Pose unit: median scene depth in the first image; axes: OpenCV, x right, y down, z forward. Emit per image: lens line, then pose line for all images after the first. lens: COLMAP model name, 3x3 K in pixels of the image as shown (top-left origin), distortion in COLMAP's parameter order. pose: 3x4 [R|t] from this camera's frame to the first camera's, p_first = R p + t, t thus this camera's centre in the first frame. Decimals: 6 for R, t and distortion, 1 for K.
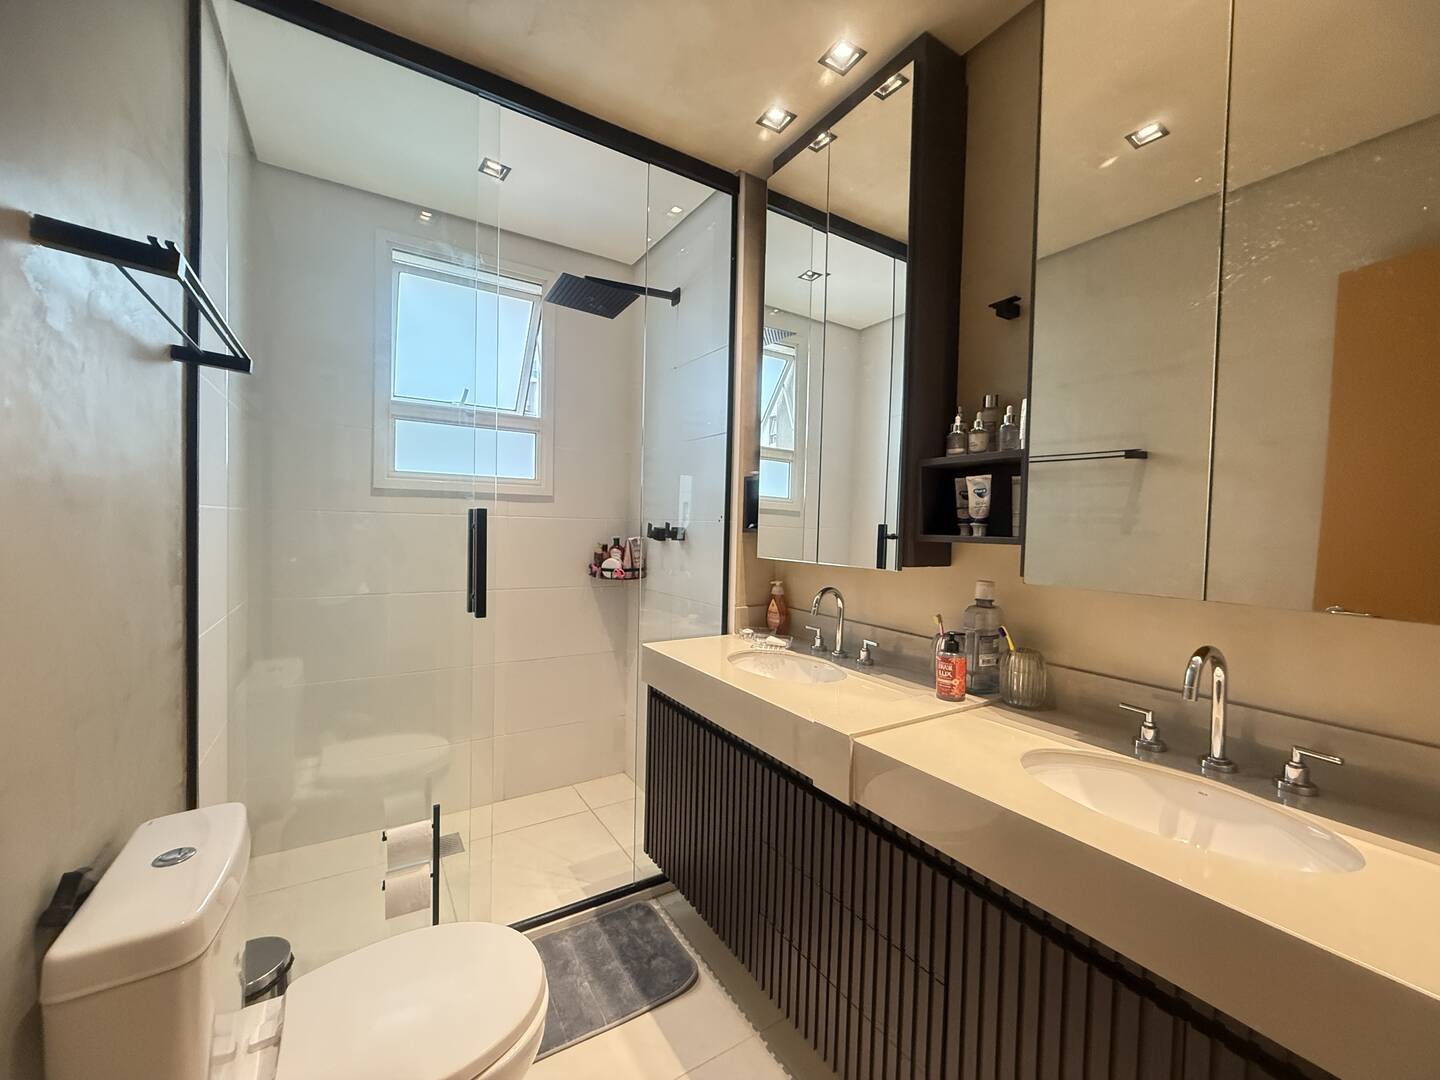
lens RADIAL K [[572.7, 0, 717.1], [0, 572.7, 540.6], [0, 0, 1]] dist [-0.002154, 0.000218]
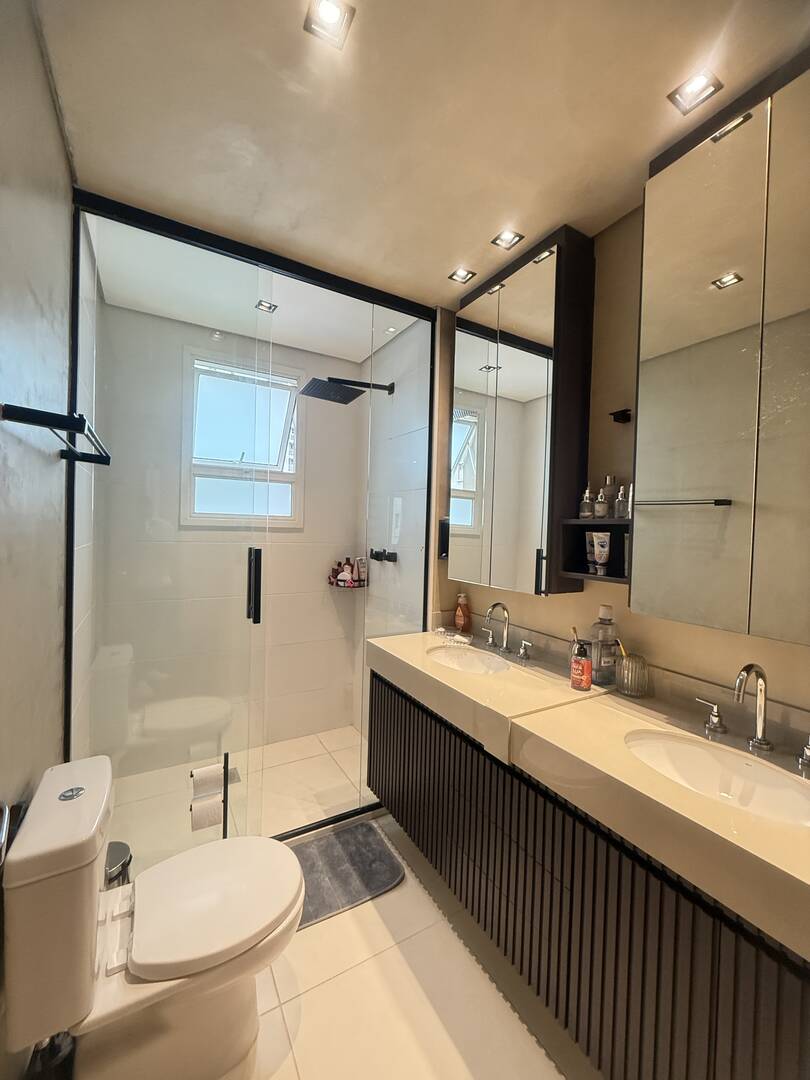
lens RADIAL K [[429.5, 0, 406.1], [0, 429.5, 537.0], [0, 0, 1]] dist [-0.002154, 0.000218]
pose [[0.999485, 0.004885, -0.031726, 0.000551], [-0.005216, 0.999933, -0.010377, -0.075337], [0.031673, 0.010537, 0.999443, -0.080957]]
